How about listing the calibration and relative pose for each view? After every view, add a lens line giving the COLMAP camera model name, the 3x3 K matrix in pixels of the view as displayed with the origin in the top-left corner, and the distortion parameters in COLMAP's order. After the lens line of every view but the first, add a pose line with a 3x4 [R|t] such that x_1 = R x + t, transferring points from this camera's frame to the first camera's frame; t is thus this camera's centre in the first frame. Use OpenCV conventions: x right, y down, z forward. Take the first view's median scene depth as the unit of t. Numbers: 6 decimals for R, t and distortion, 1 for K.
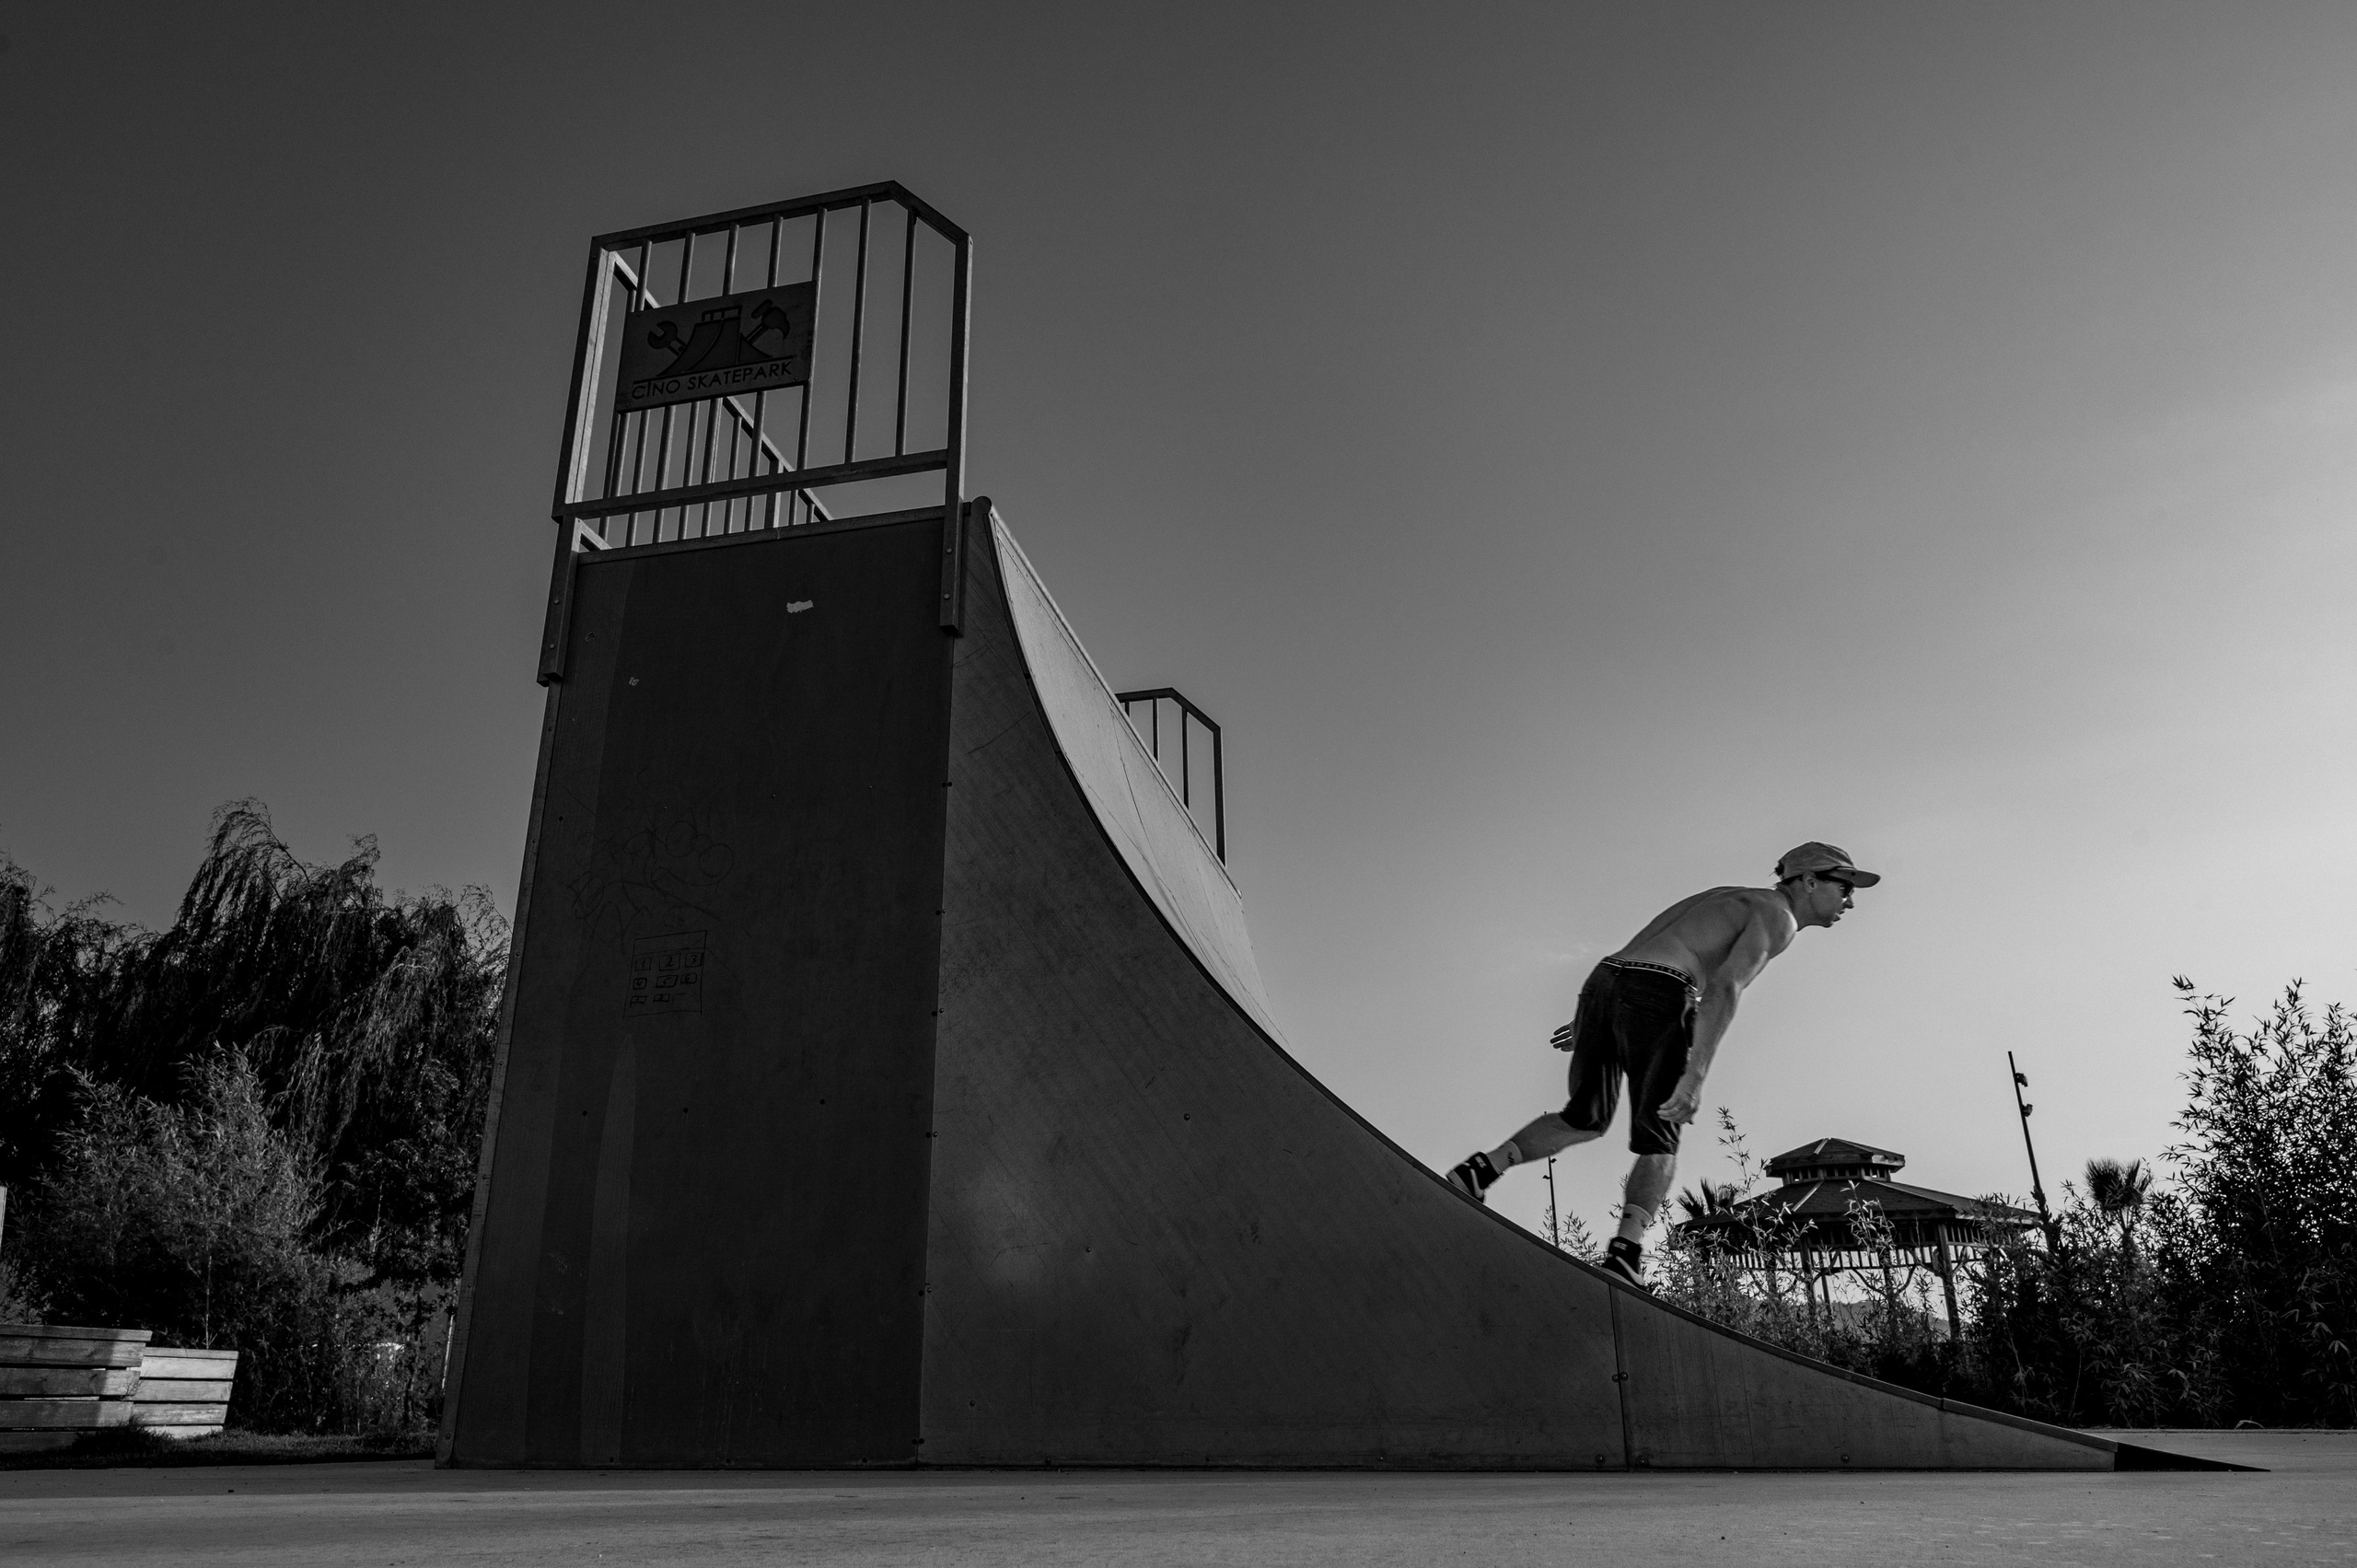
lens RADIAL K [[1793.6, 0, 1178.5], [0, 1793.6, 784.0], [0, 0, 1]] dist [0.005665, 0.000274]
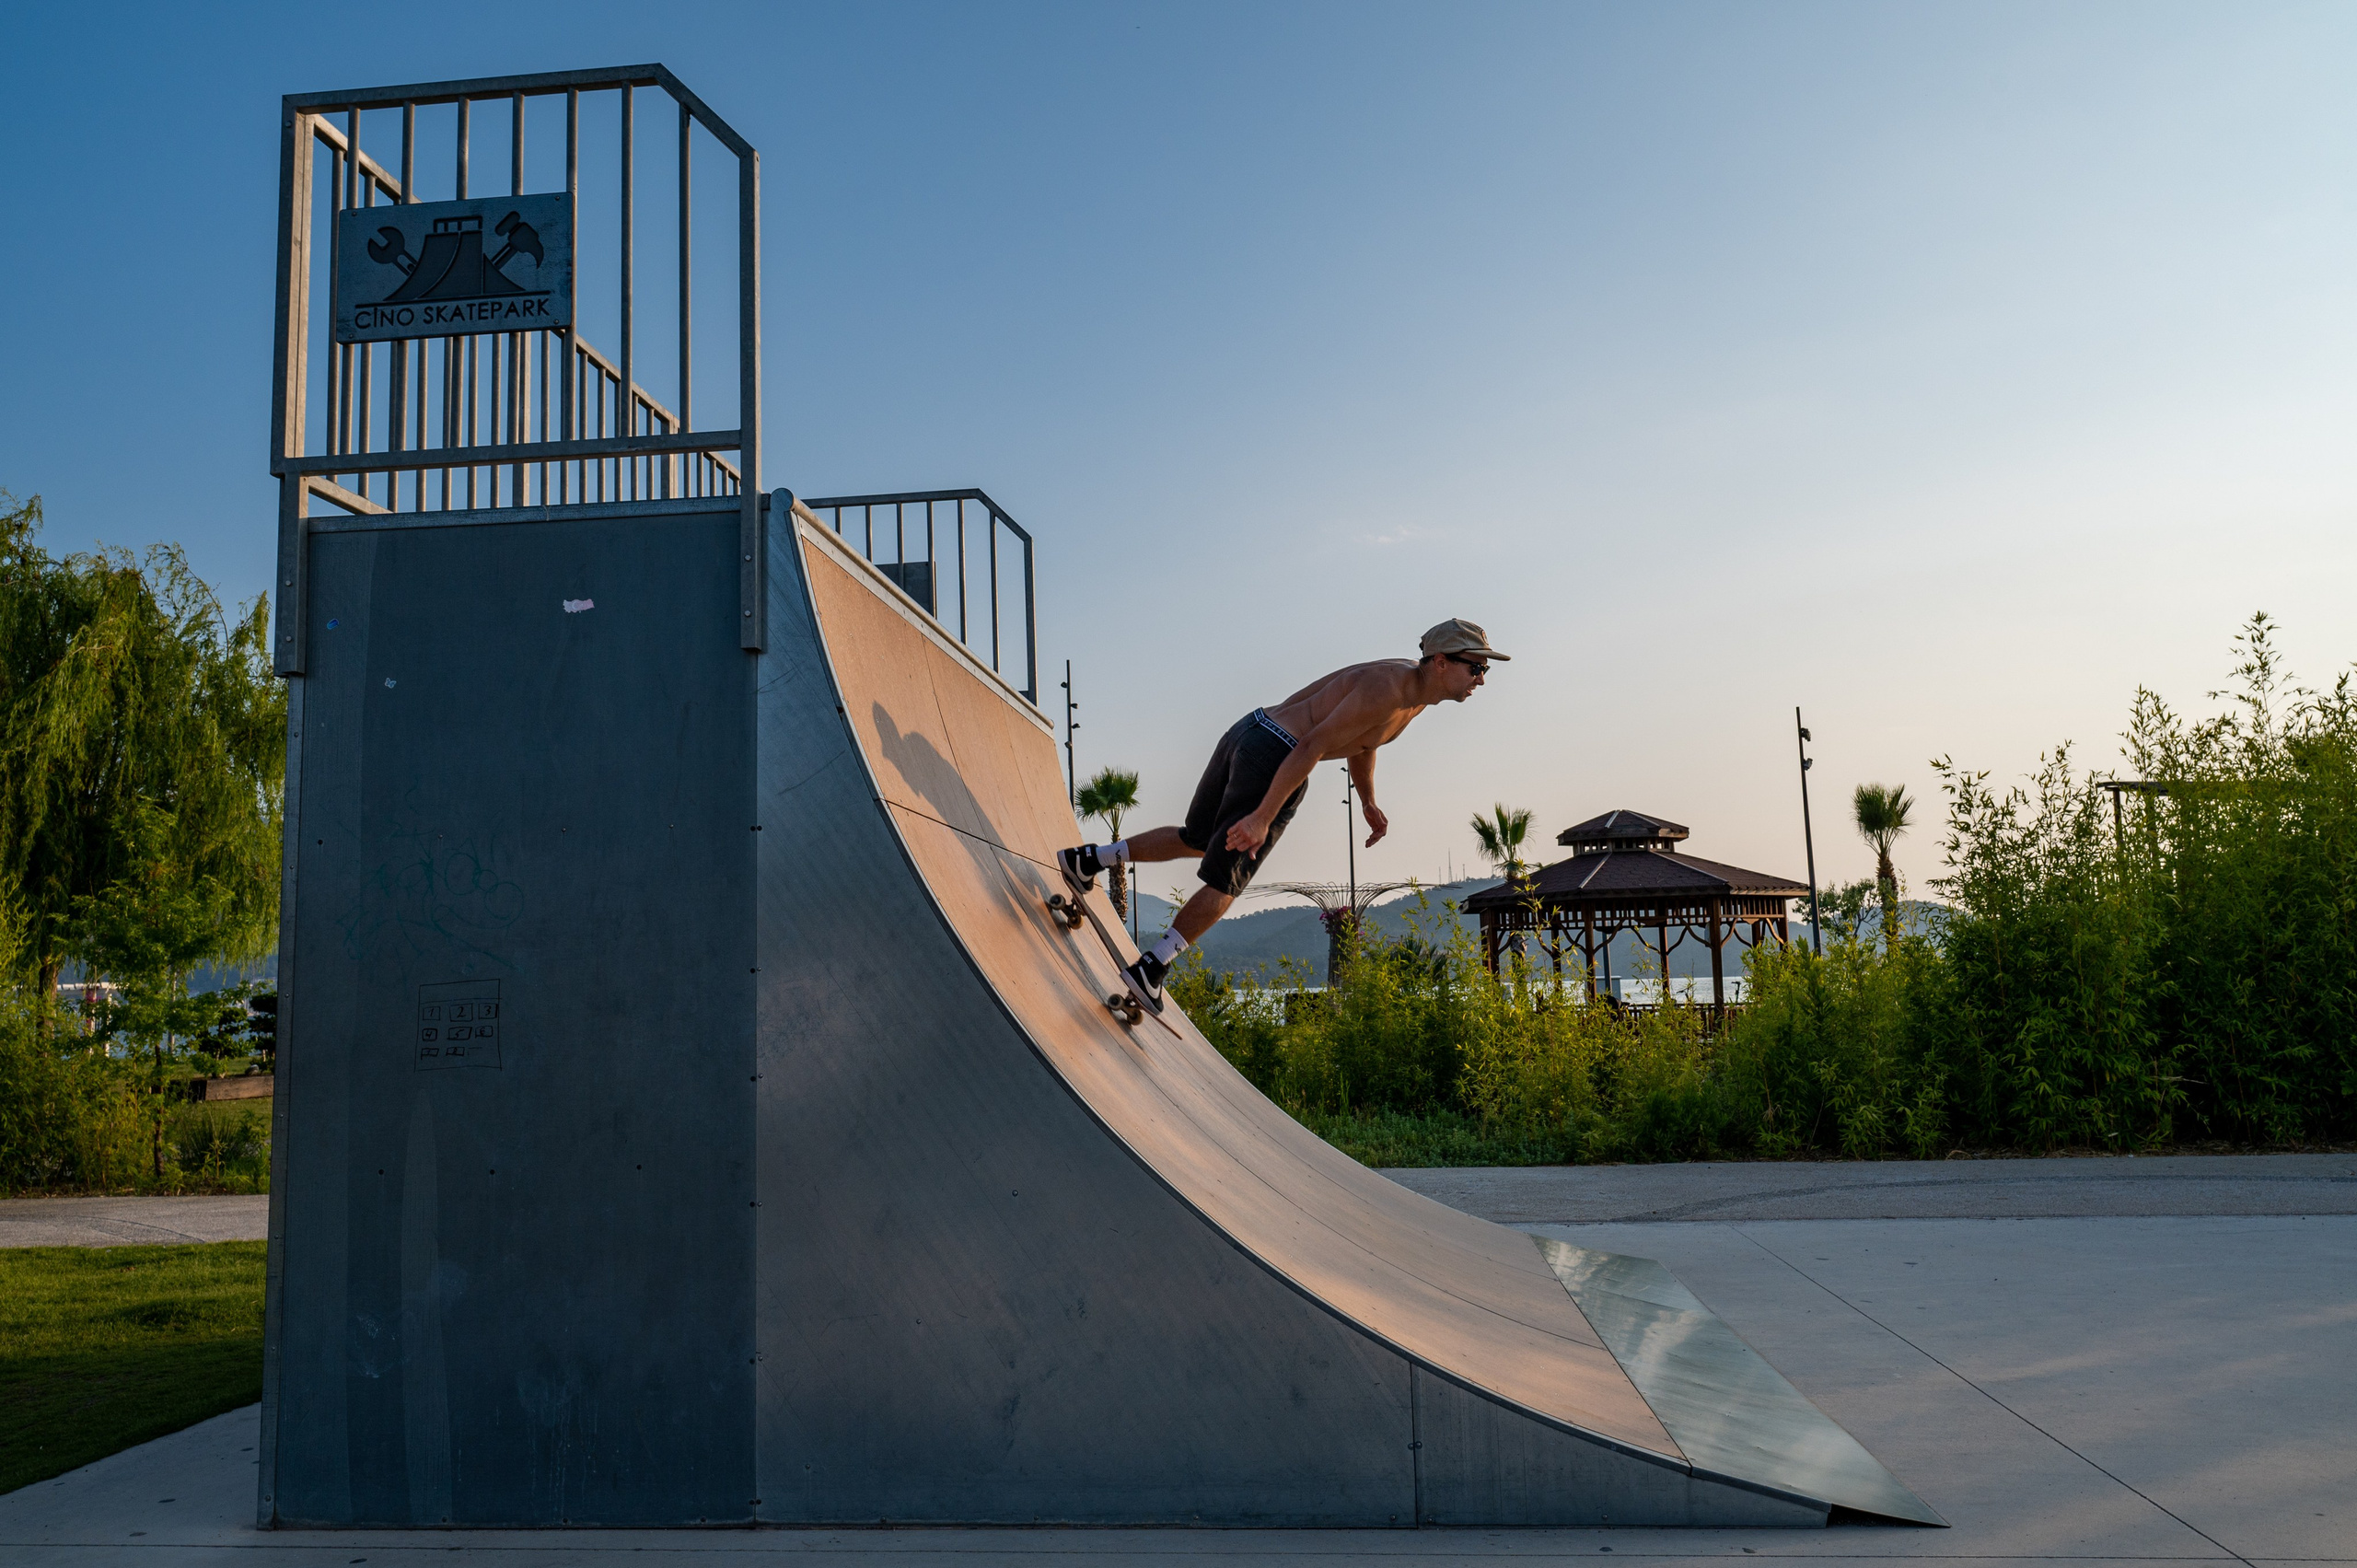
lens RADIAL K [[1910.7, 0, 1263.9], [0, 1910.7, 784.1], [0, 0, 1]] dist [0.005329, 0.001187]
pose [[0.987692, -0.003166, 0.156378, -0.019567], [-0.038999, 0.963233, 0.265823, -0.263717], [-0.151470, -0.268650, 0.951254, 0.006561]]
